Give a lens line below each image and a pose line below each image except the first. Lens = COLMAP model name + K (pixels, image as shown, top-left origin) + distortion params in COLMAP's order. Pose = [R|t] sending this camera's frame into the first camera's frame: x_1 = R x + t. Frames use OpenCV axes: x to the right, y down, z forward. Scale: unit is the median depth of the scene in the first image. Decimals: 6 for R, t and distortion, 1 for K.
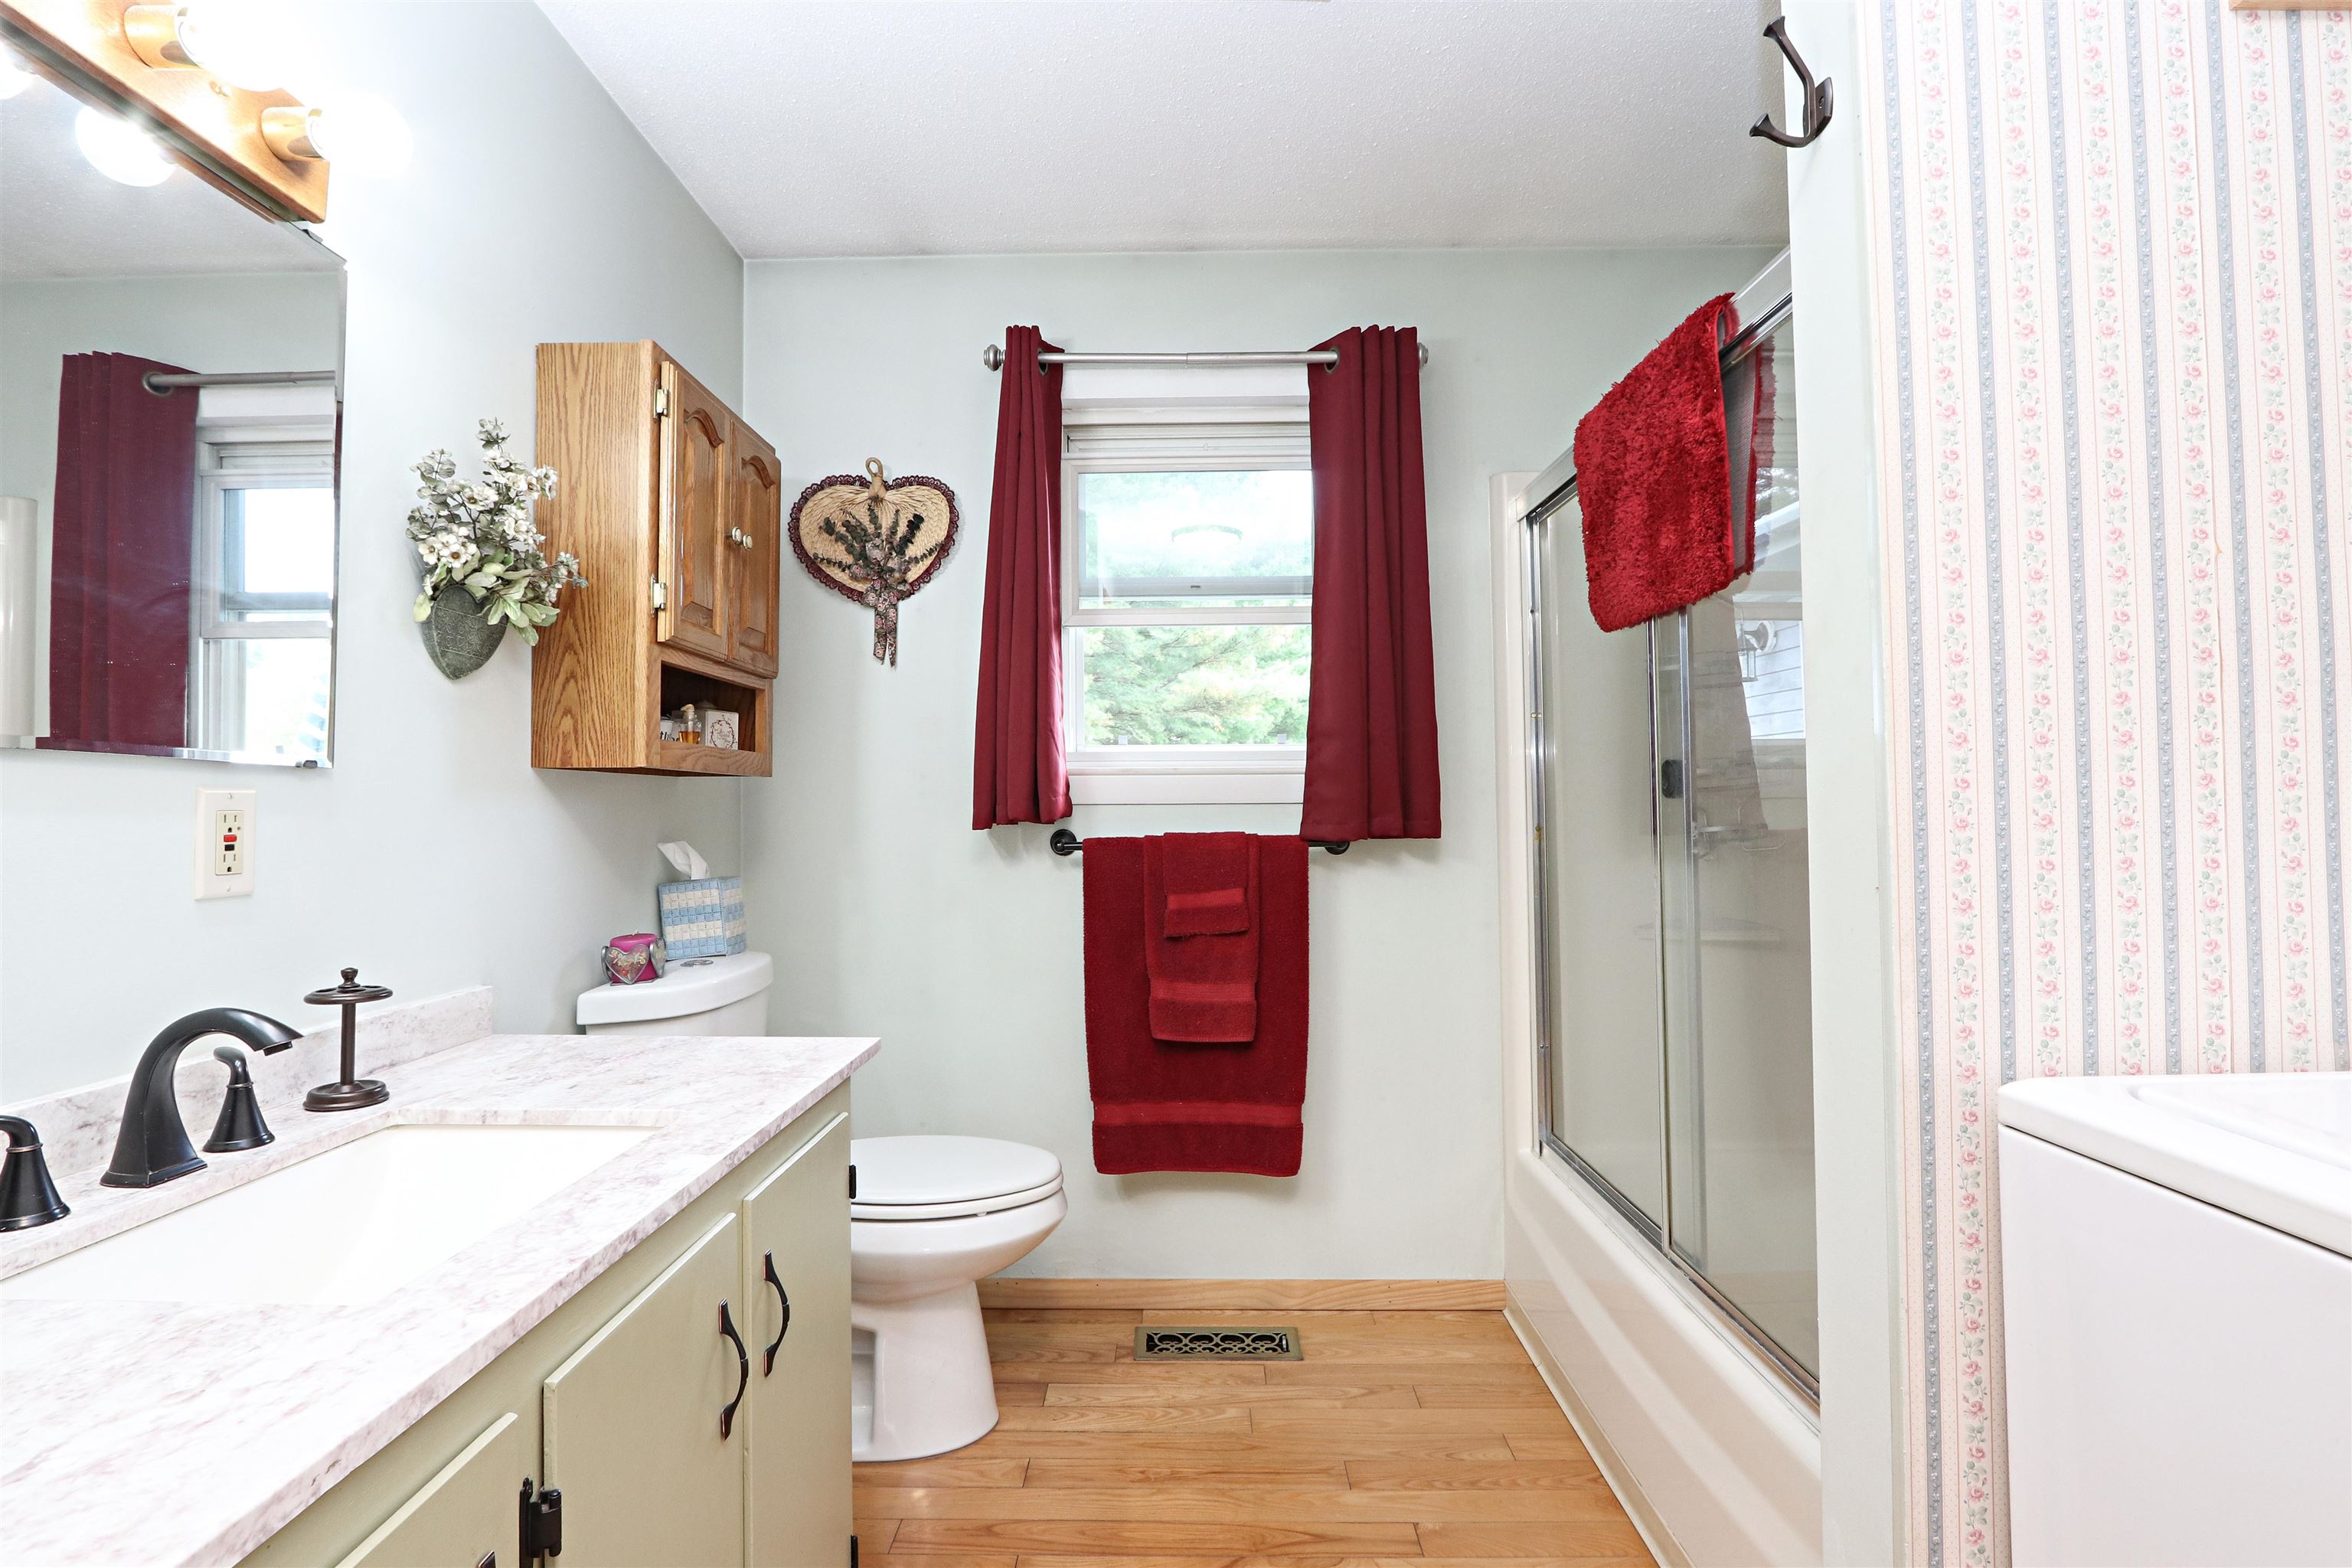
lens RADIAL K [[1093.0, 0, 1174.6], [0, 1093.0, 782.8], [0, 0, 1]] dist [0.000574, 0.000023]
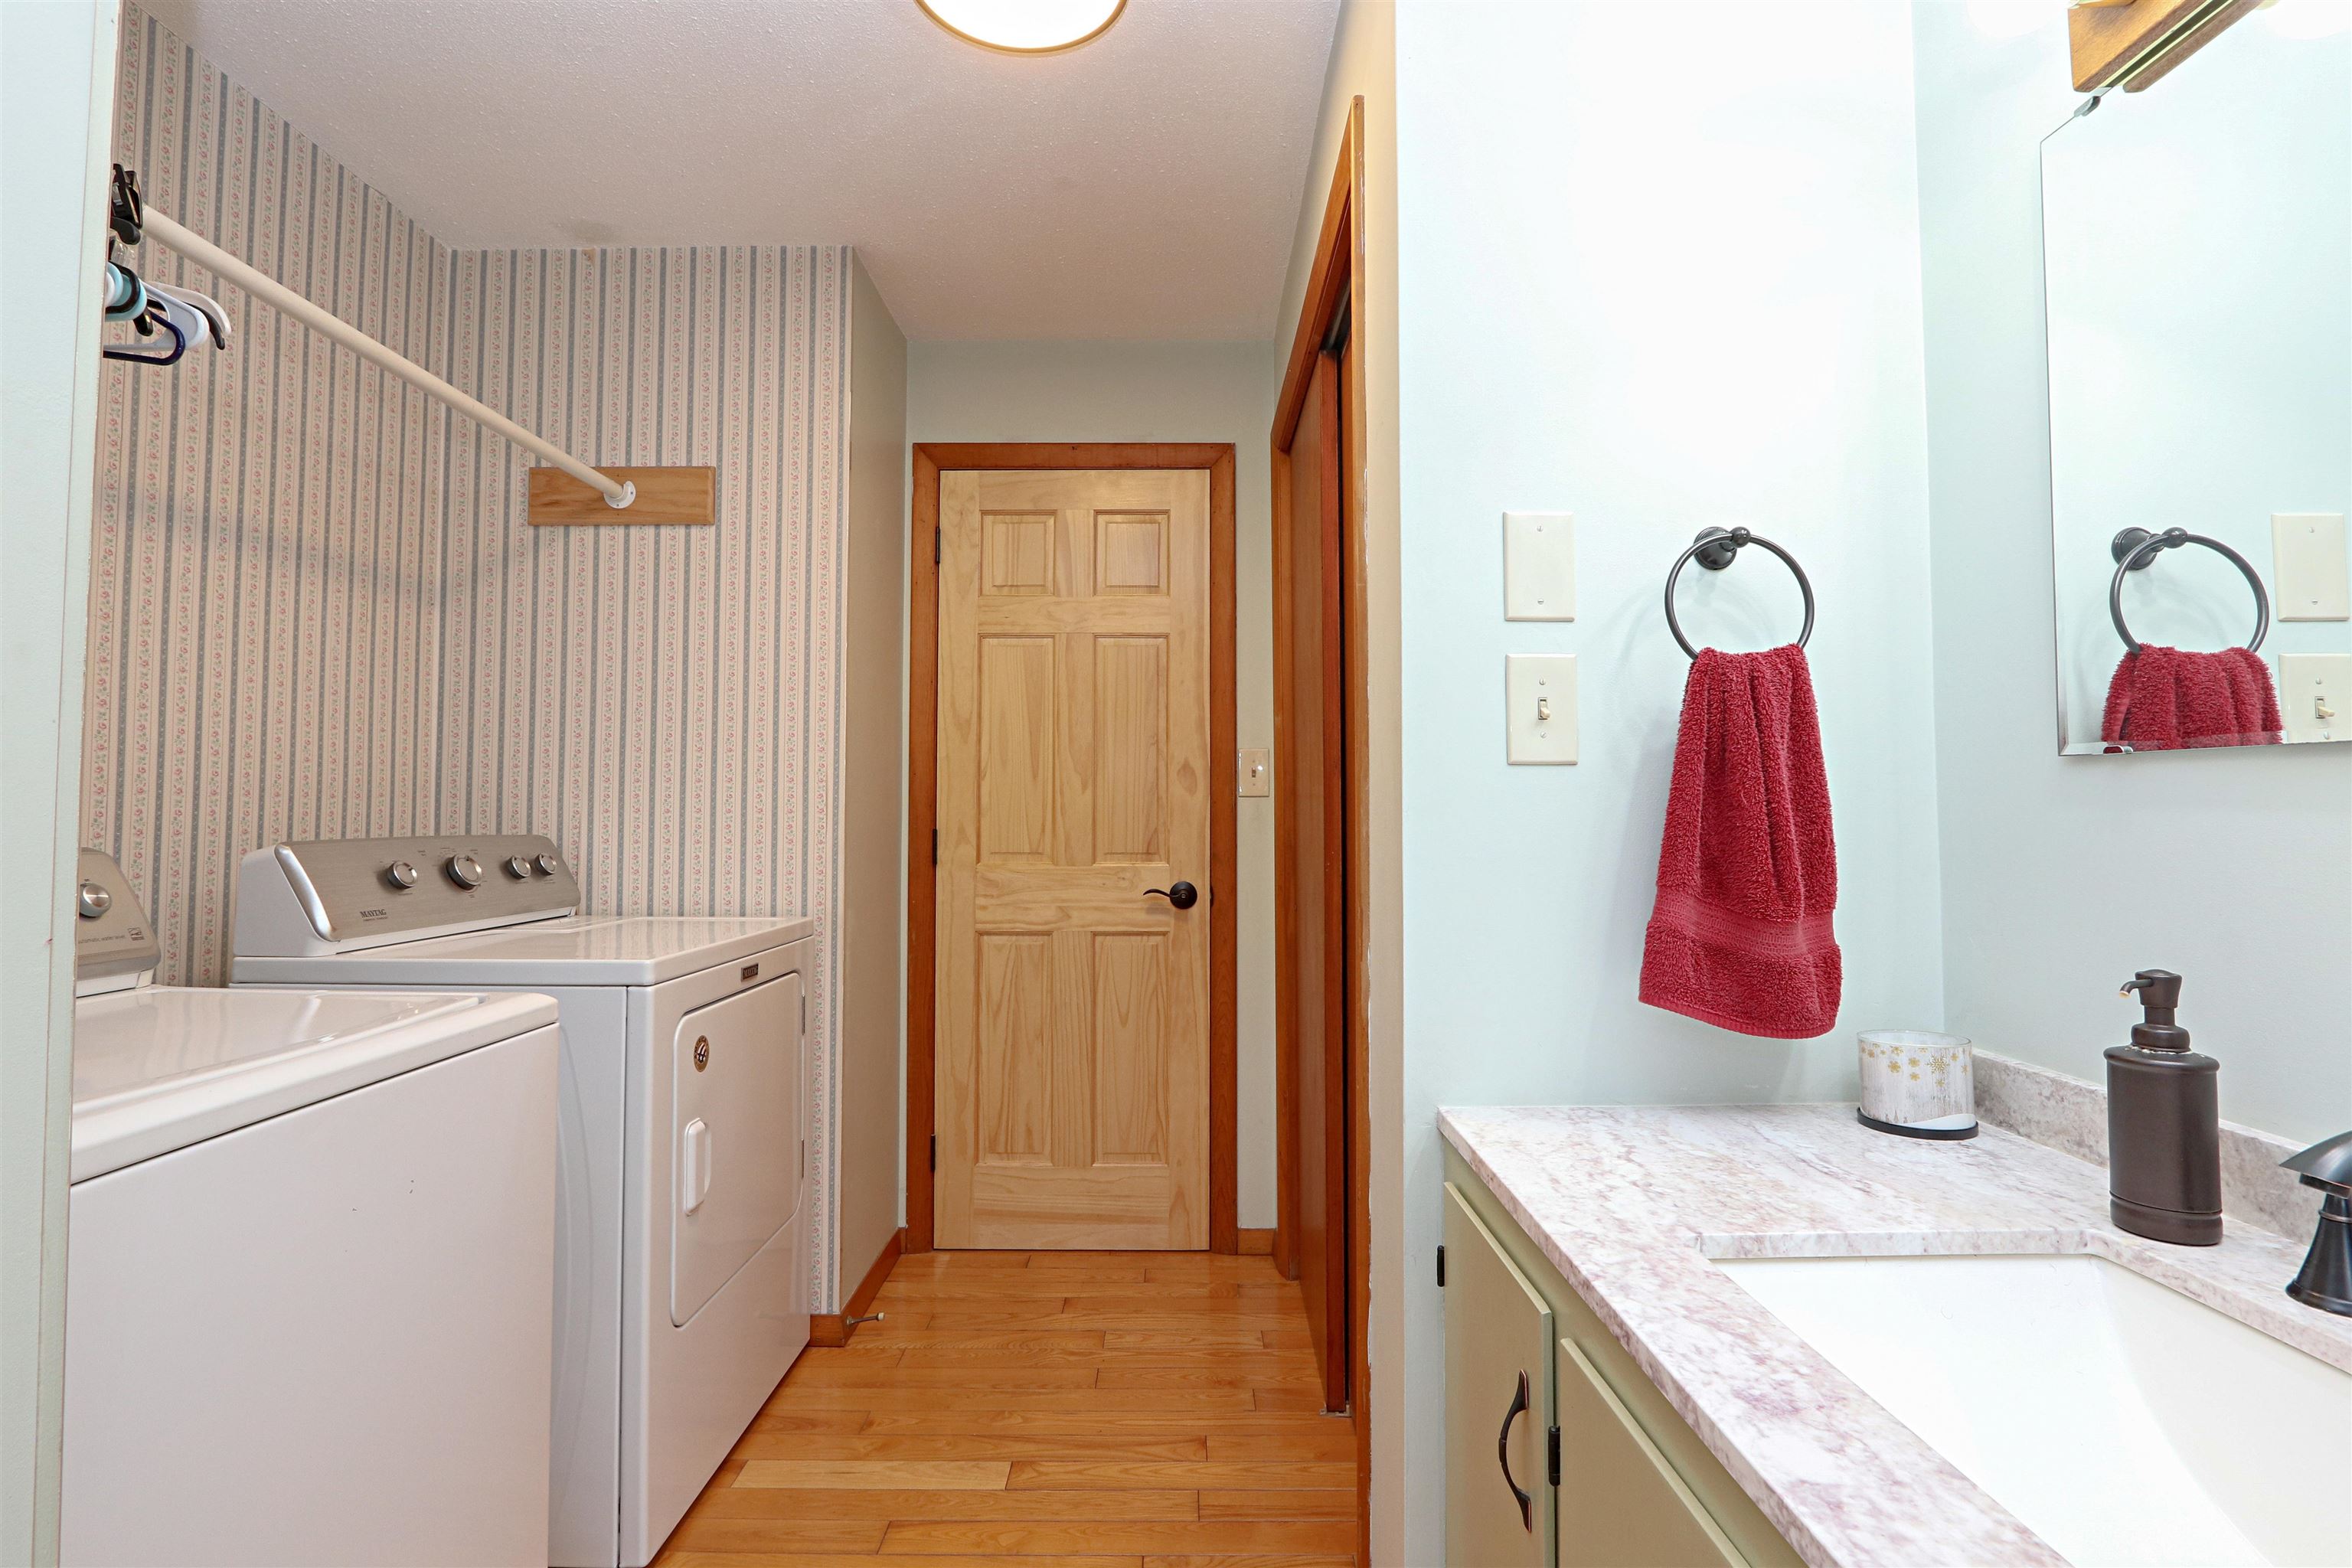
lens RADIAL K [[1093.0, 0, 1173.4], [0, 1093.0, 782.4], [0, 0, 1]] dist [0.000574, 0.000023]
pose [[-0.999963, 0.003057, -0.007978, -0.149941], [0.003489, 0.998497, -0.054702, 0.043510], [0.007799, -0.054728, -0.998471, 1.828112]]
